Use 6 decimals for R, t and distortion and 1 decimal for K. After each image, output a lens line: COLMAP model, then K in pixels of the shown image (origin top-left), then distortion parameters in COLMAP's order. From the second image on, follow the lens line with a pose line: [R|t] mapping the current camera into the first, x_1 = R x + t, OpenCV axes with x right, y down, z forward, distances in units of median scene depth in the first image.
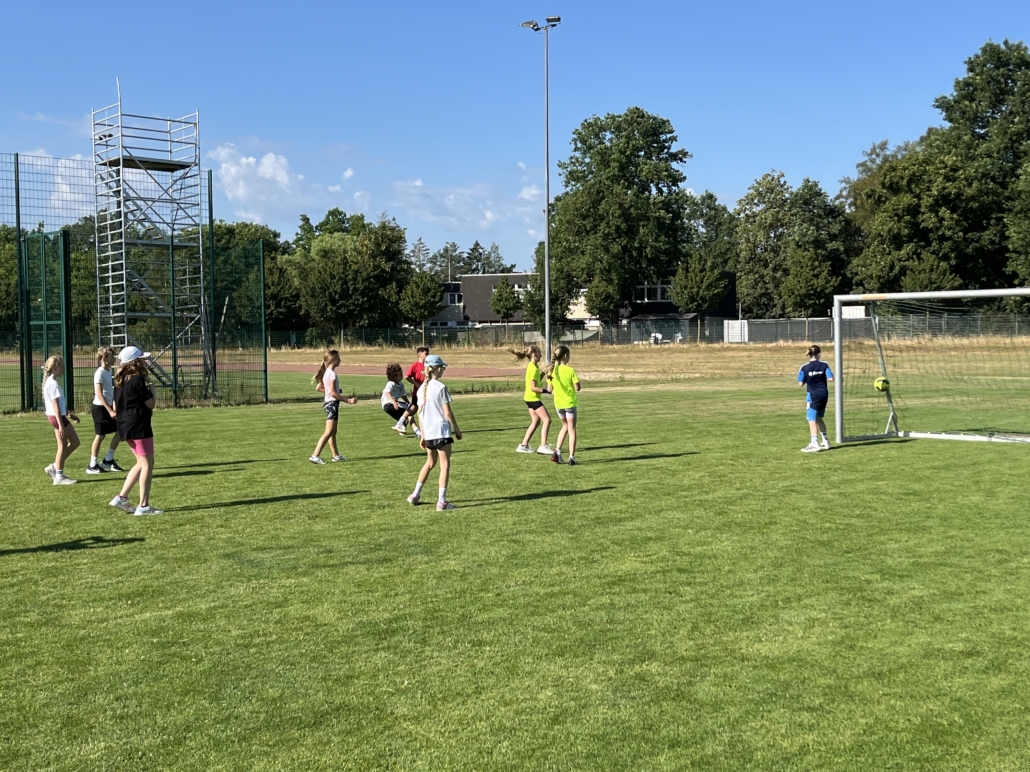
lens RADIAL K [[1260.6, 0, 515.0], [0, 1260.6, 386.0], [0, 0, 1]] dist [0.261916, -1.160398]
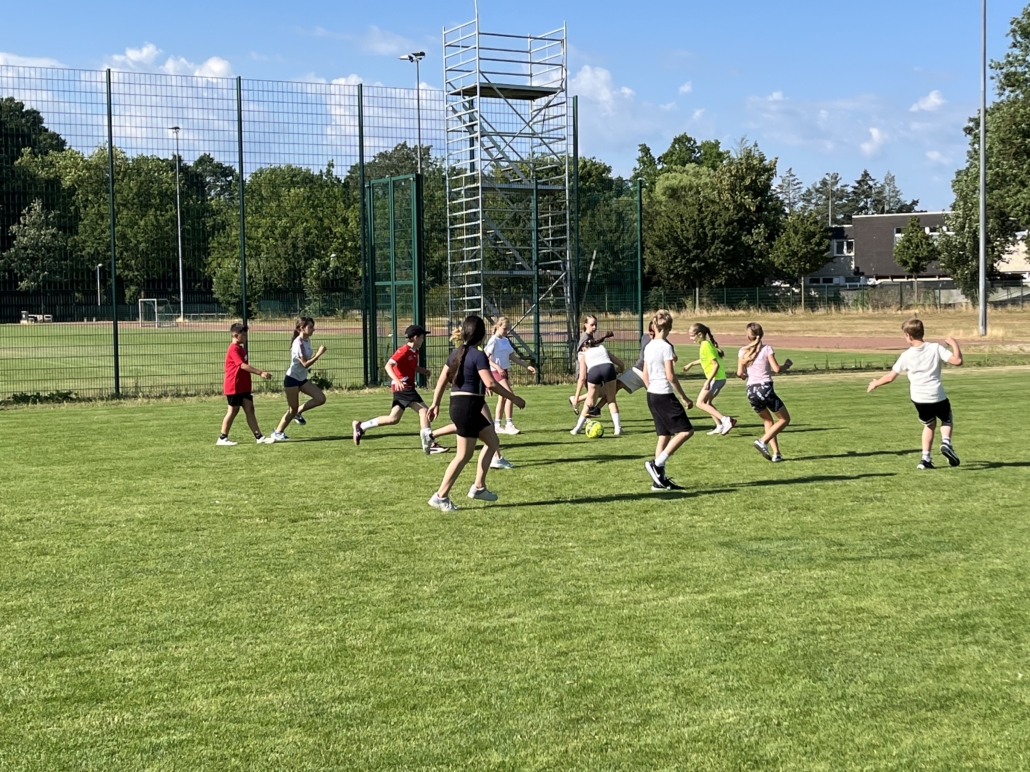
lens RADIAL K [[1639.7, 0, 515.0], [0, 1639.7, 386.0], [0, 0, 1]] dist [0.101095, -0.129674]
pose [[0.972928, 0.007293, -0.230995, -0.011541], [-0.003984, 0.999883, 0.014789, 0.000821], [0.231076, -0.013469, 0.972843, -0.015460]]
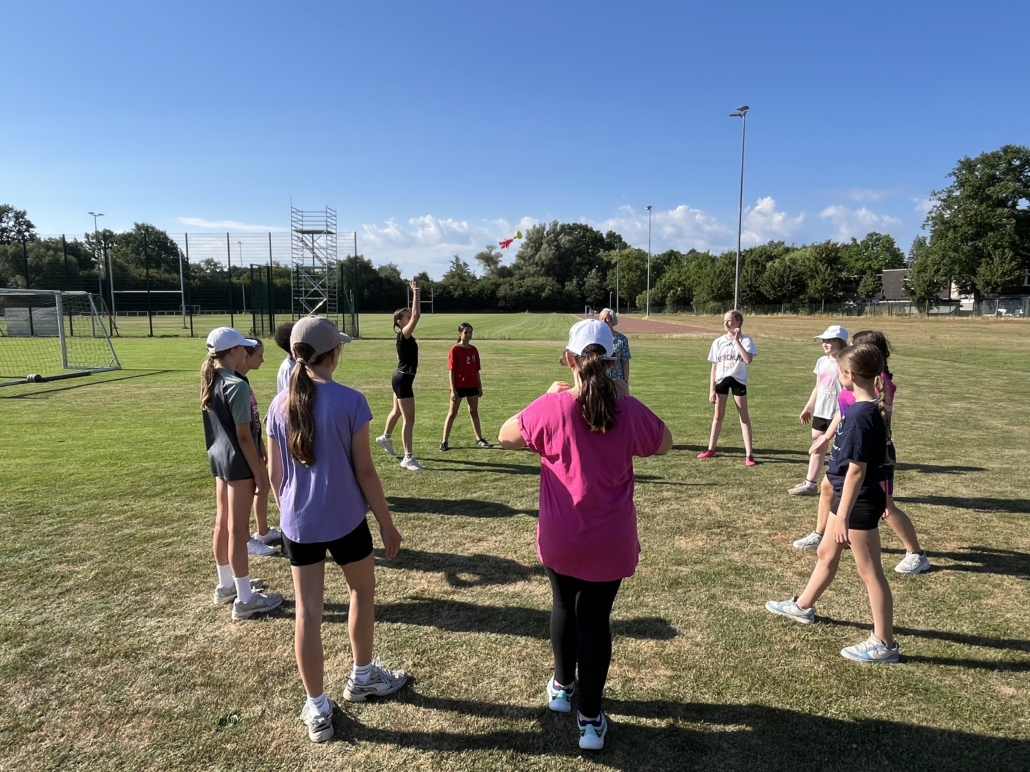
lens RADIAL K [[618.8, 0, 515.0], [0, 618.8, 386.0], [0, 0, 1]] dist [-0.002238, -0.000682]
pose [[0.694810, 0.100882, -0.712083, 0.220795], [-0.037254, 0.993832, 0.104448, -0.007858], [0.718228, -0.046043, 0.694283, 0.133372]]
